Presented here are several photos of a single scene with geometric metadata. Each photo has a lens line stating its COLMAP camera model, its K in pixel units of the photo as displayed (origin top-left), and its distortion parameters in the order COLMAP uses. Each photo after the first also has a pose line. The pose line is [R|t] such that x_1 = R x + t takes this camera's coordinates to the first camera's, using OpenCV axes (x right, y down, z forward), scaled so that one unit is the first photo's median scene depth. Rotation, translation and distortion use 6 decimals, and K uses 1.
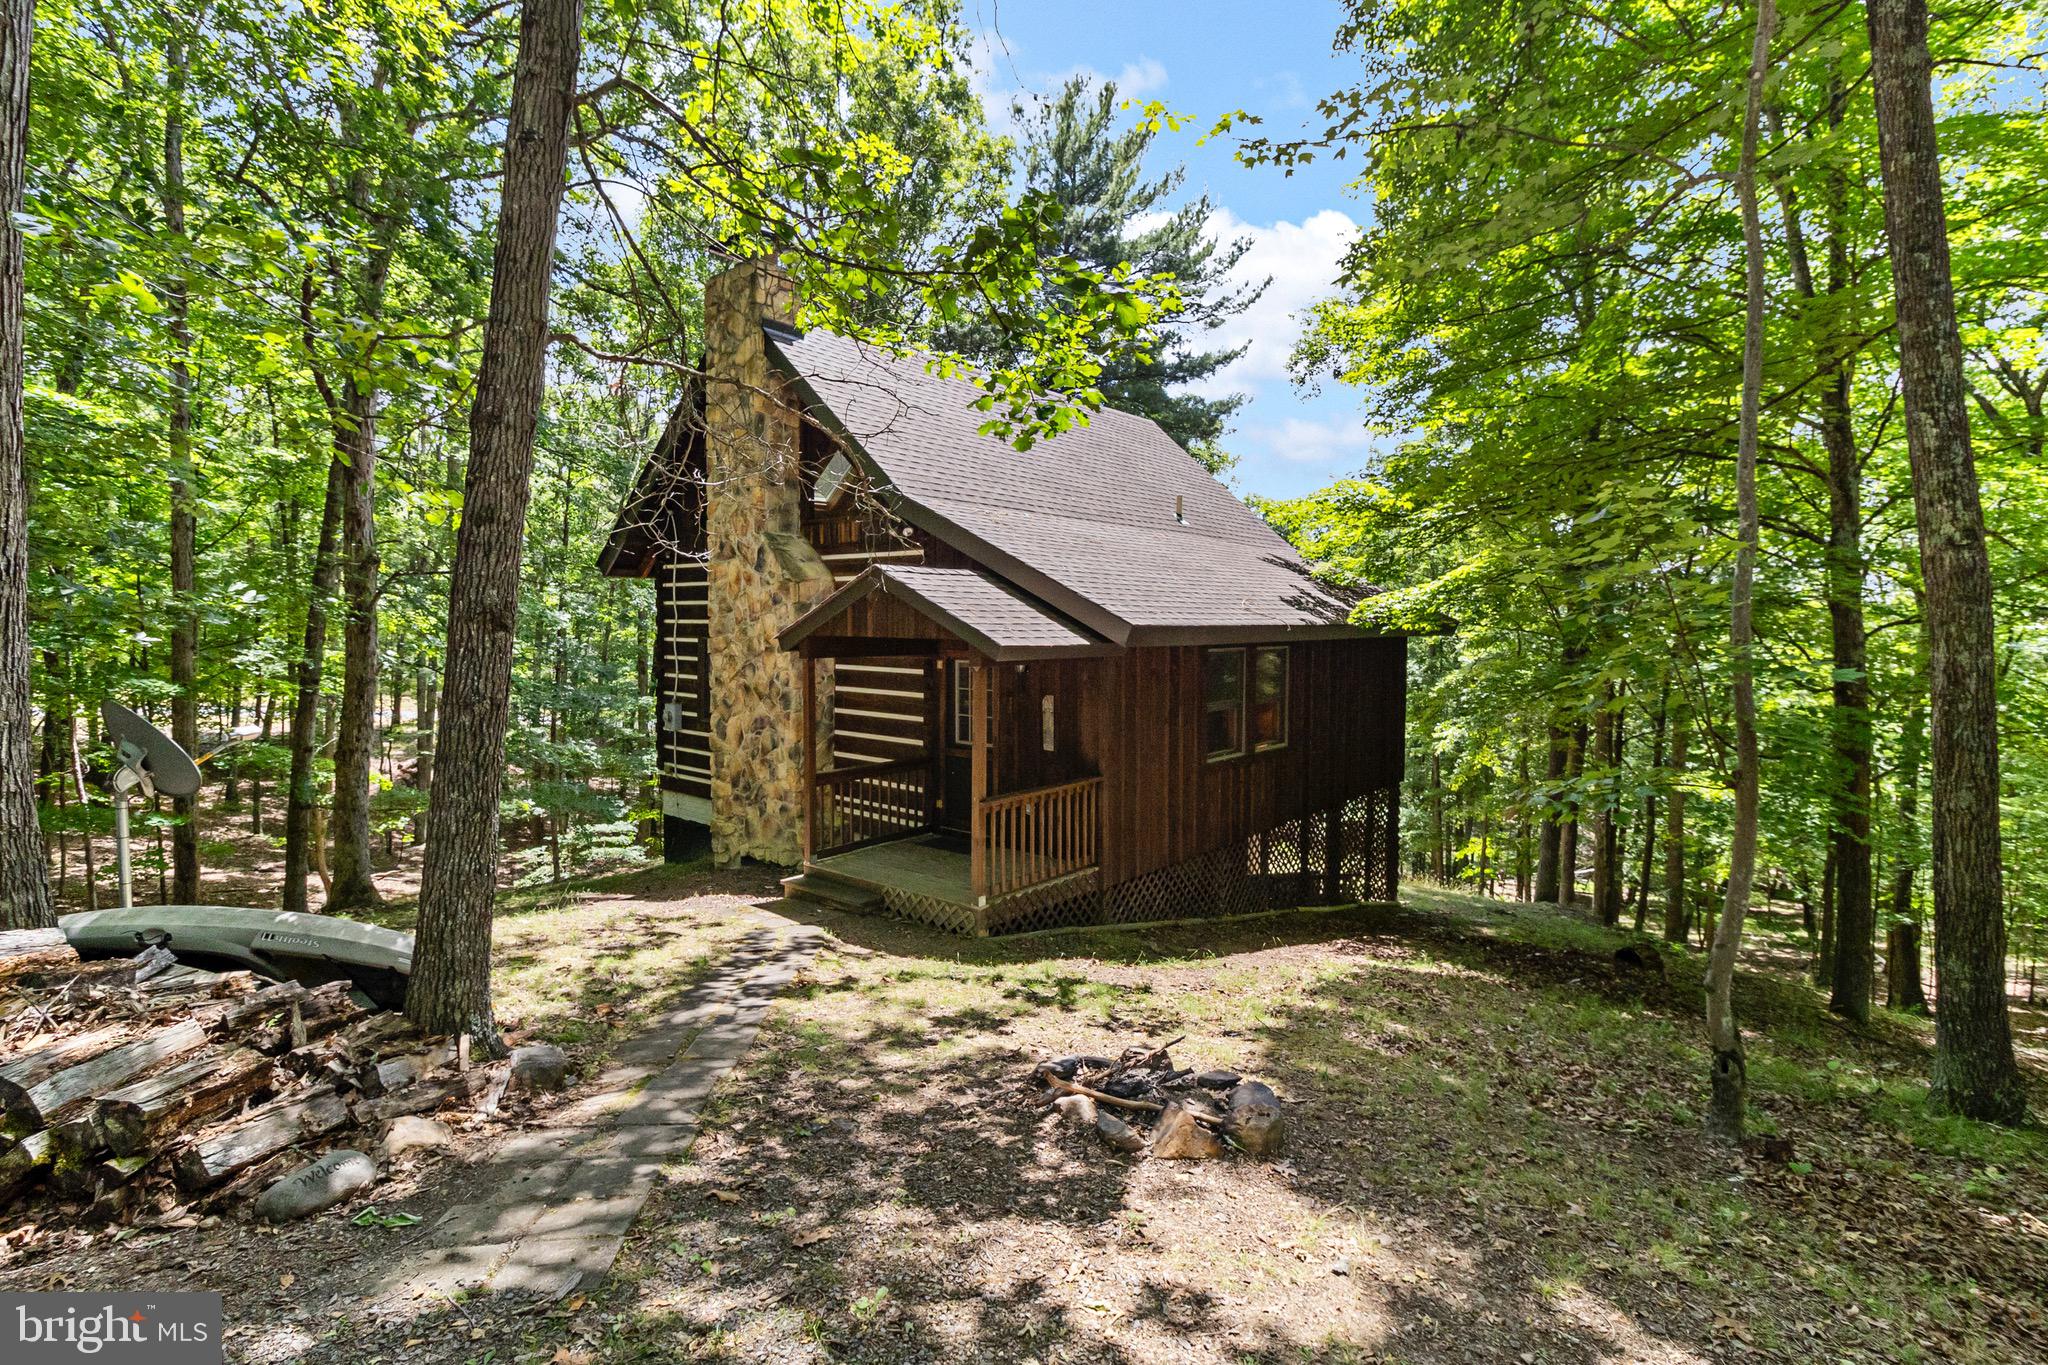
lens RADIAL K [[1002.6, 0, 1026.8], [0, 1002.6, 676.4], [0, 0, 1]] dist [0.002021, 0.001606]
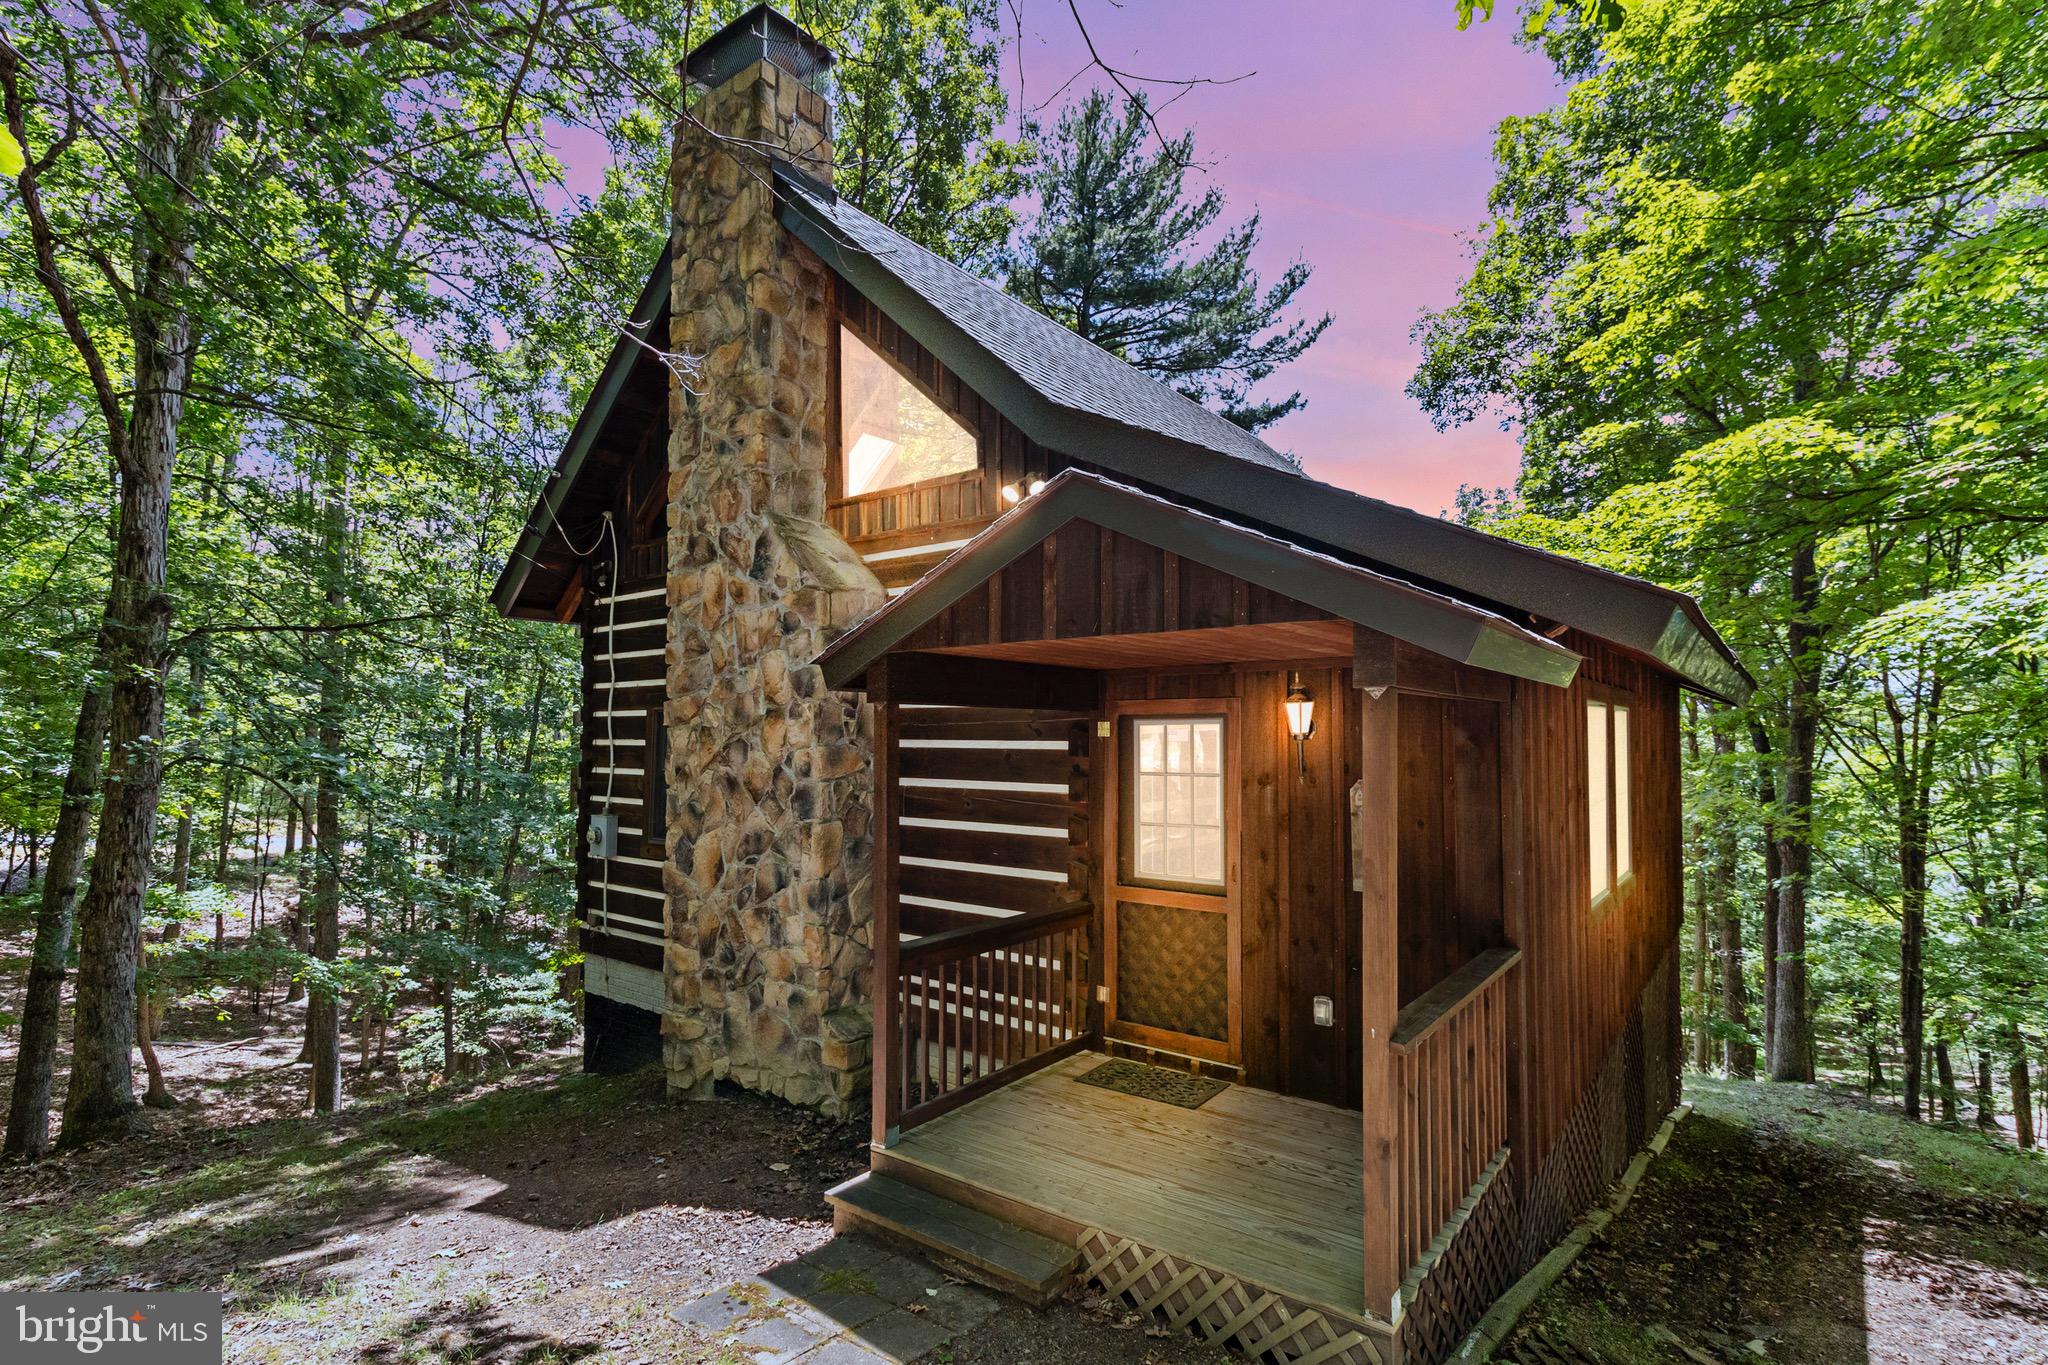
lens RADIAL K [[1002.6, 0, 985.4], [0, 1002.6, 716.8], [0, 0, 1]] dist [0.002021, 0.001606]
pose [[0.999844, -0.003859, 0.017247, -0.128637], [0.005313, 0.996358, -0.085104, 0.021373], [-0.016856, 0.085182, 0.996223, 0.377079]]
